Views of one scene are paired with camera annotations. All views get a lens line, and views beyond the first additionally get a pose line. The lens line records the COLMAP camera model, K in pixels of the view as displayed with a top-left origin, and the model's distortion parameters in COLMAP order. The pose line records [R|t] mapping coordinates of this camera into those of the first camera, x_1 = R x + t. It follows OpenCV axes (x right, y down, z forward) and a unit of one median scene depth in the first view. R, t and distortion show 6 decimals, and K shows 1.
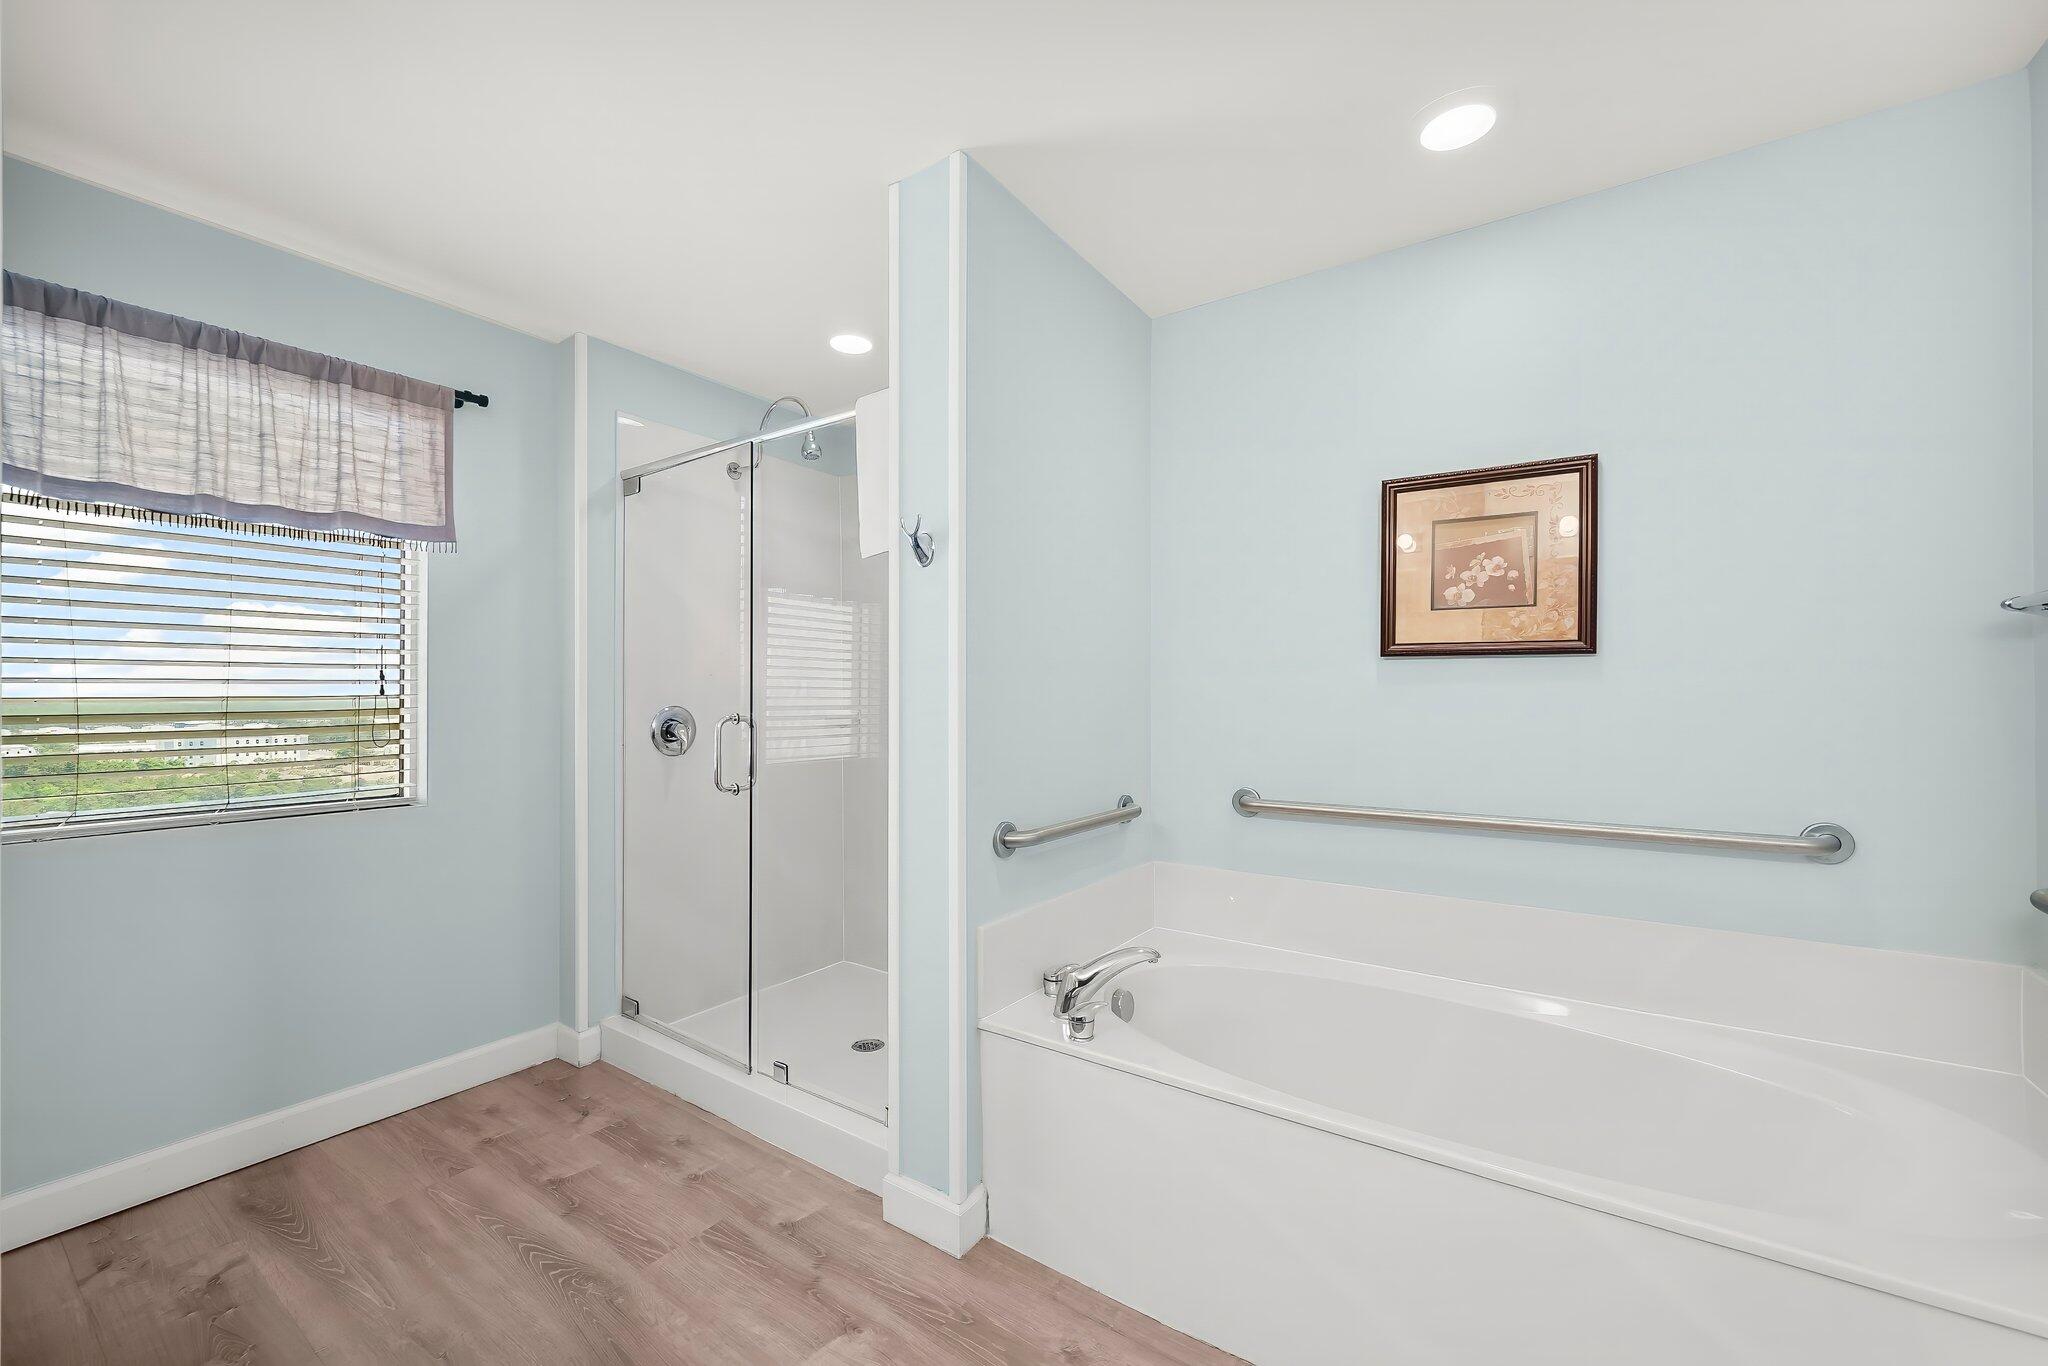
lens RADIAL K [[810.5, 0, 1024.7], [0, 810.5, 686.4], [0, 0, 1]] dist [-0.001213, 0.000739]
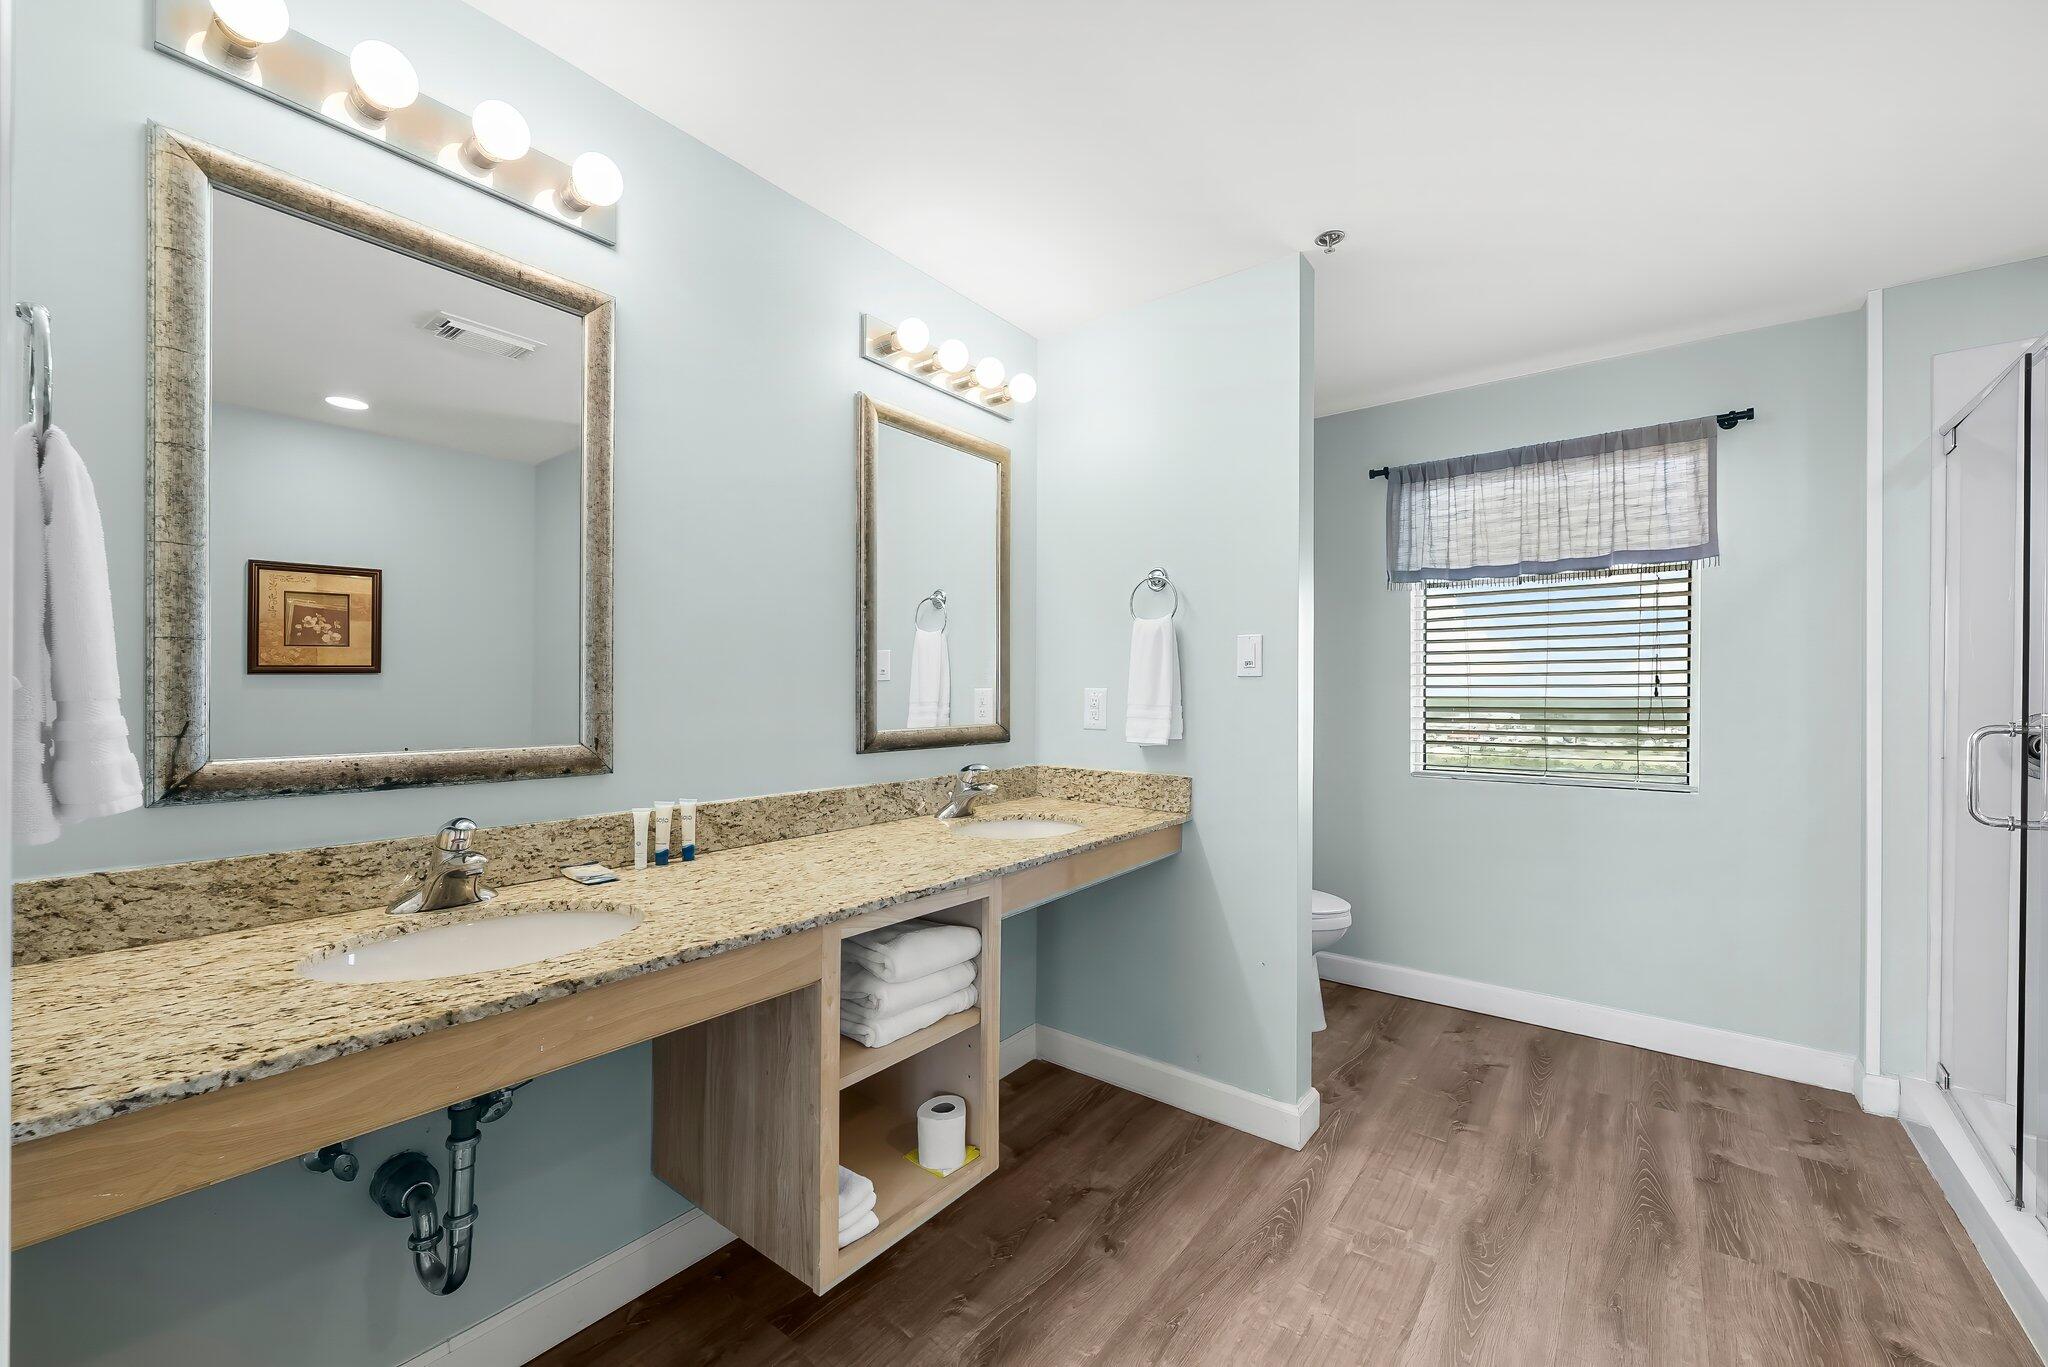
lens RADIAL K [[810.5, 0, 1014.4], [0, 810.5, 689.9], [0, 0, 1]] dist [-0.001213, 0.000739]
pose [[-0.058701, -0.004315, -0.998266, 0.502724], [0.003315, 0.999984, -0.004517, 0.003900], [0.998270, -0.003575, -0.058686, 0.141828]]
